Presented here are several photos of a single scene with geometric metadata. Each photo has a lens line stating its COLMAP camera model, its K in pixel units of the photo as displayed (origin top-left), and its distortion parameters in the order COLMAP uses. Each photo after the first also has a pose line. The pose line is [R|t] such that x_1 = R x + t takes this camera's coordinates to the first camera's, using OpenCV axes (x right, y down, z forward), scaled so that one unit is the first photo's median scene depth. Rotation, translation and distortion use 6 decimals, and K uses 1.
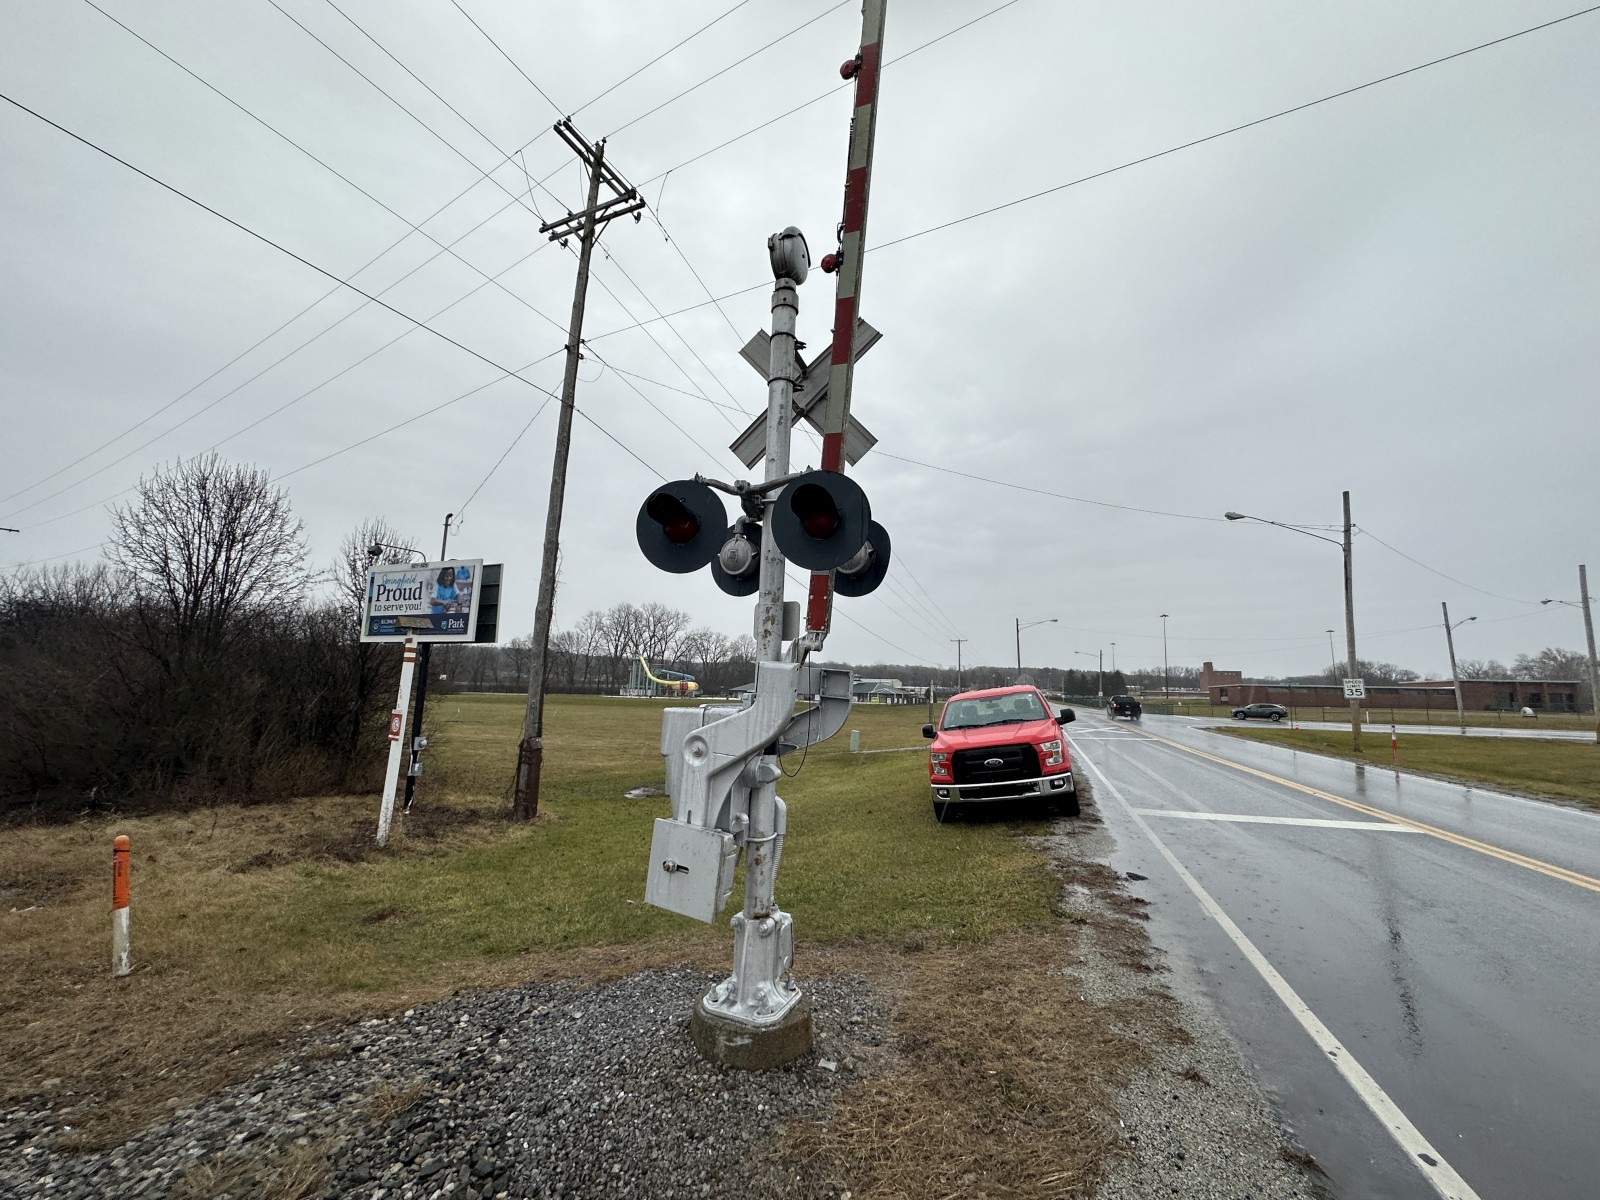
lens RADIAL K [[638.8, 0, 801.7], [0, 638.8, 601.0], [0, 0, 1]] dist [-0.000897, 0.000491]
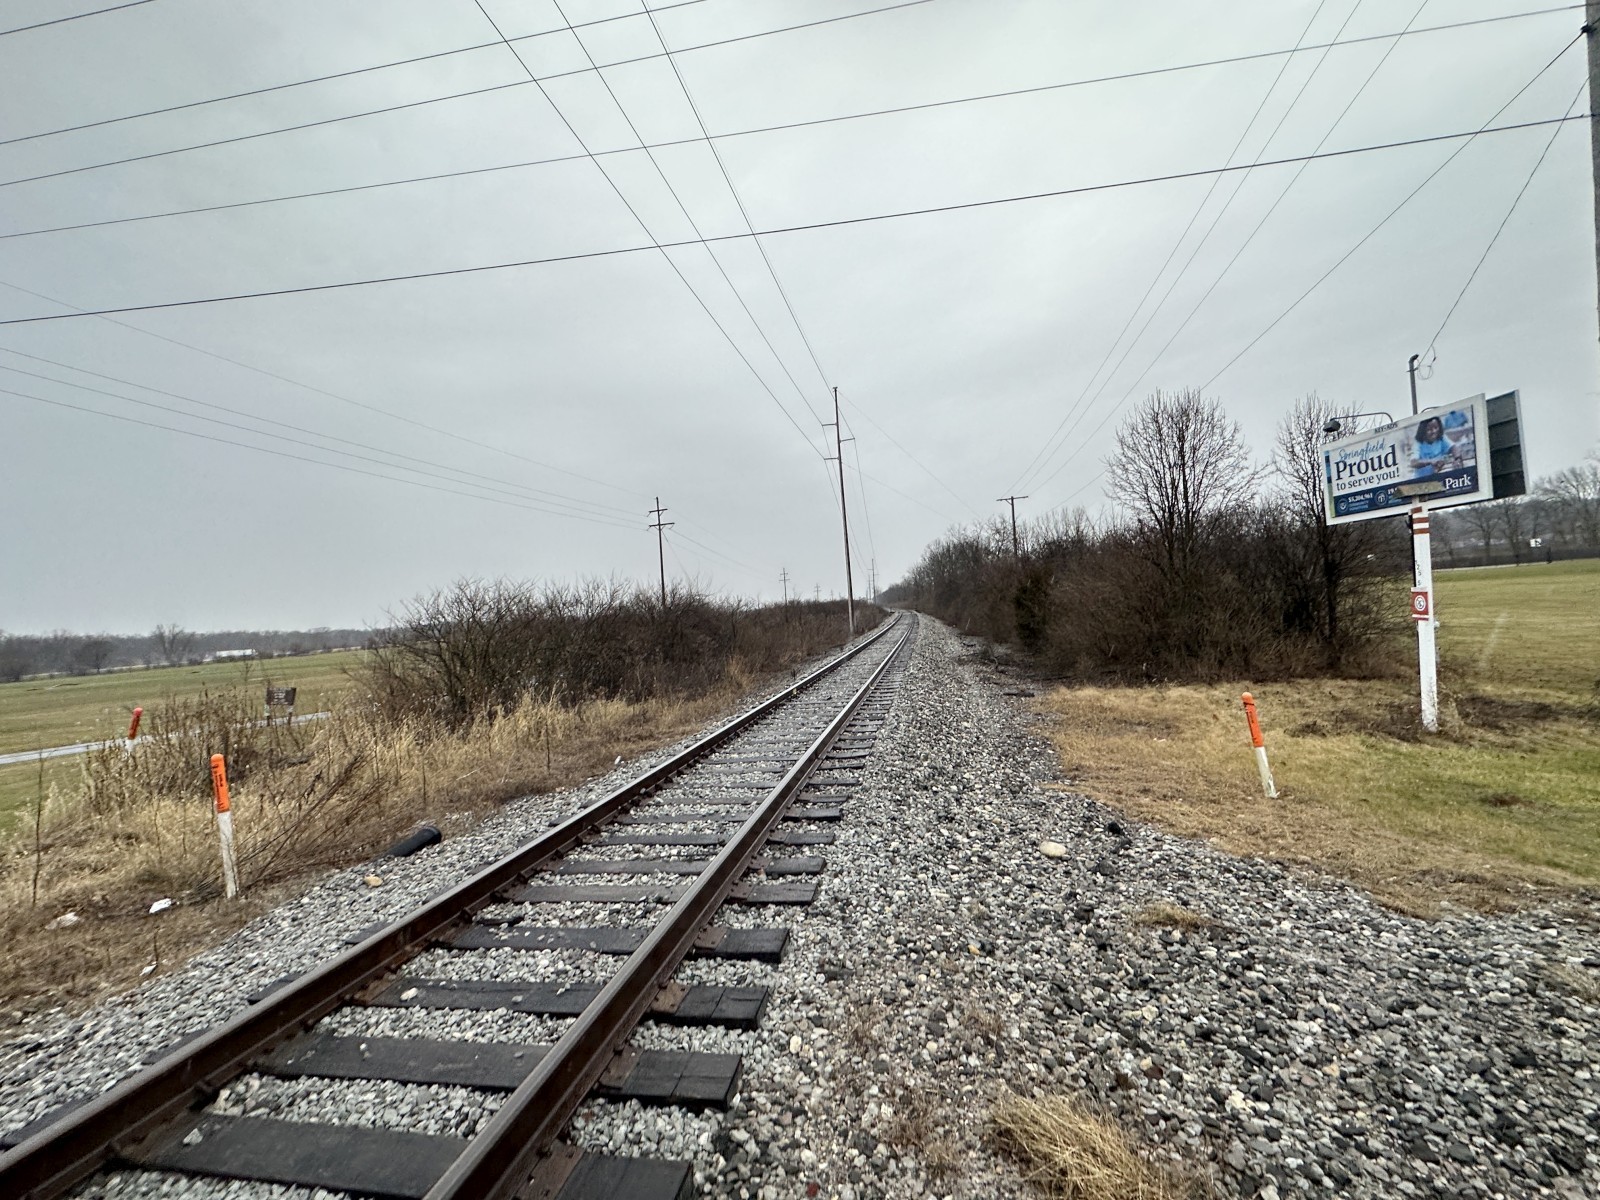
lens RADIAL K [[638.8, 0, 801.7], [0, 638.8, 601.0], [0, 0, 1]] dist [-0.000897, 0.000491]
pose [[0.325340, -0.064120, -0.943420, -0.047624], [0.219571, 0.975551, 0.009415, -0.008041], [0.919751, -0.210211, 0.331465, -0.079501]]
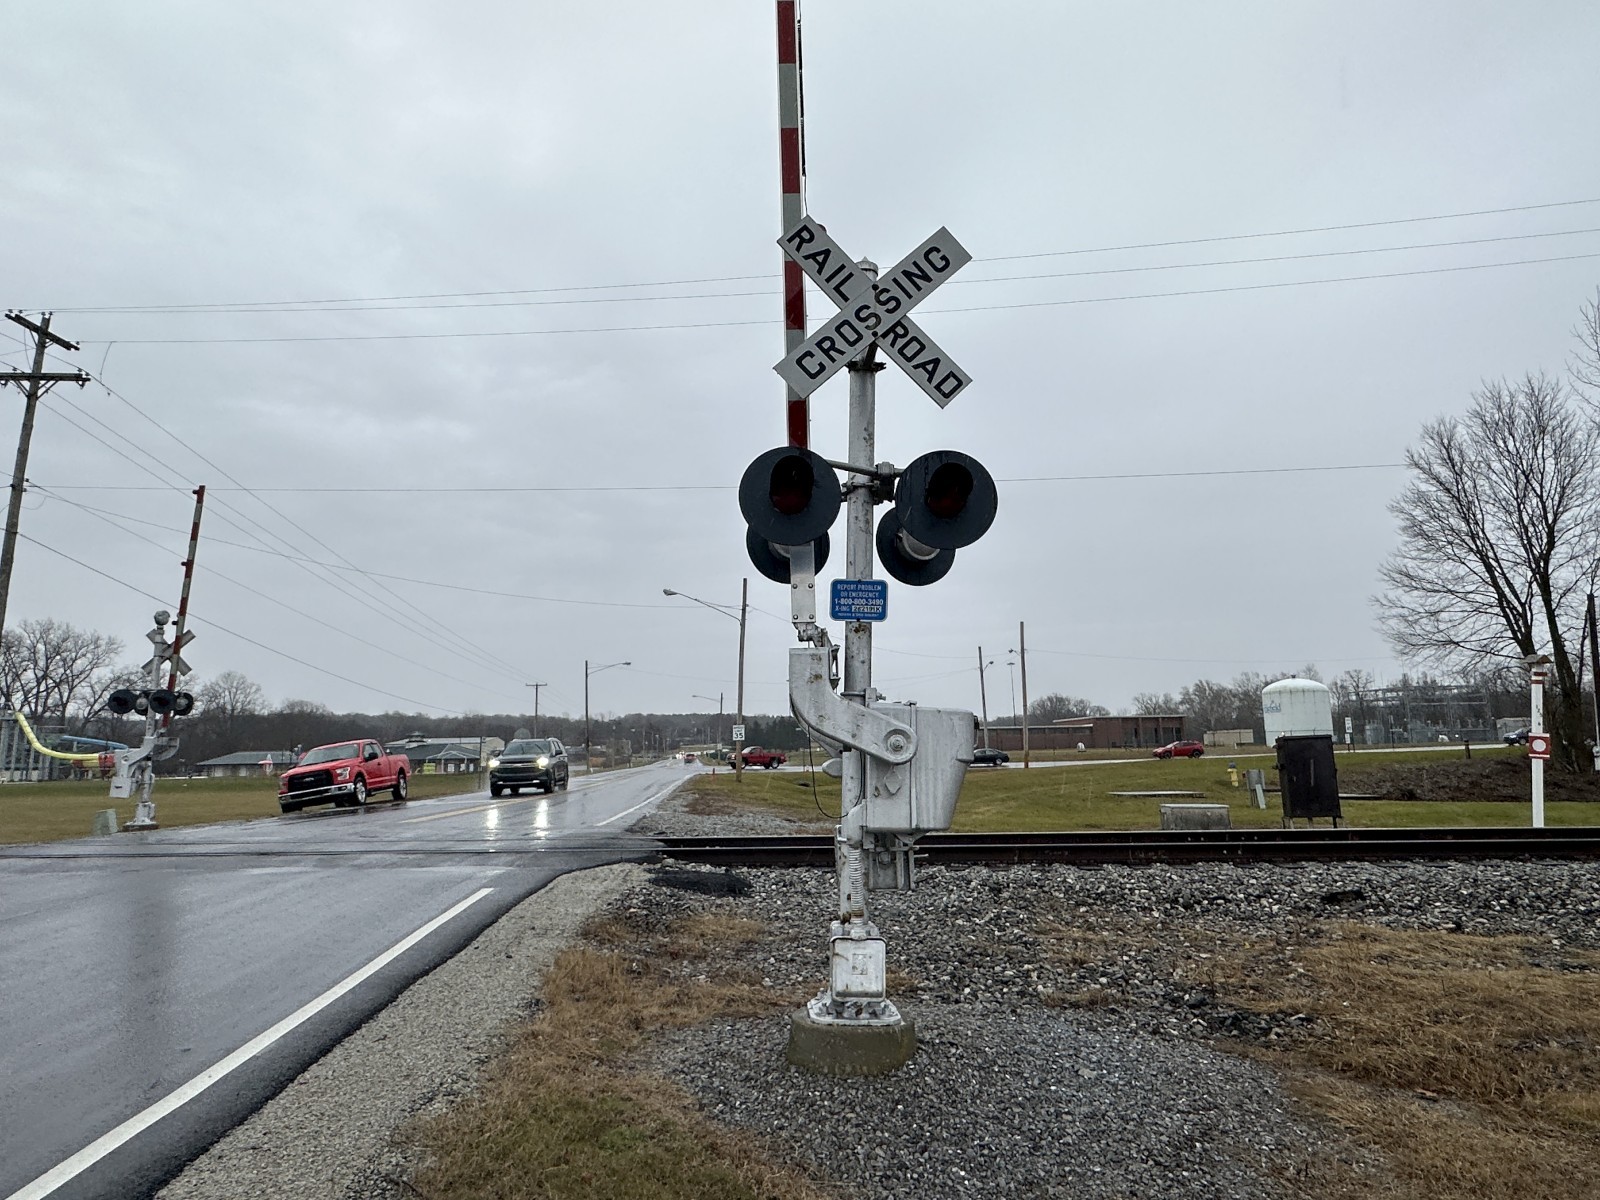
lens RADIAL K [[976.6, 0, 808.4], [0, 976.6, 605.7], [0, 0, 1]] dist [-0.002367, 0.002732]
pose [[0.904827, 0.021403, 0.425241, 0.239598], [-0.017535, 0.999762, -0.013008, -0.159919], [-0.425418, 0.004313, 0.904987, -1.402112]]
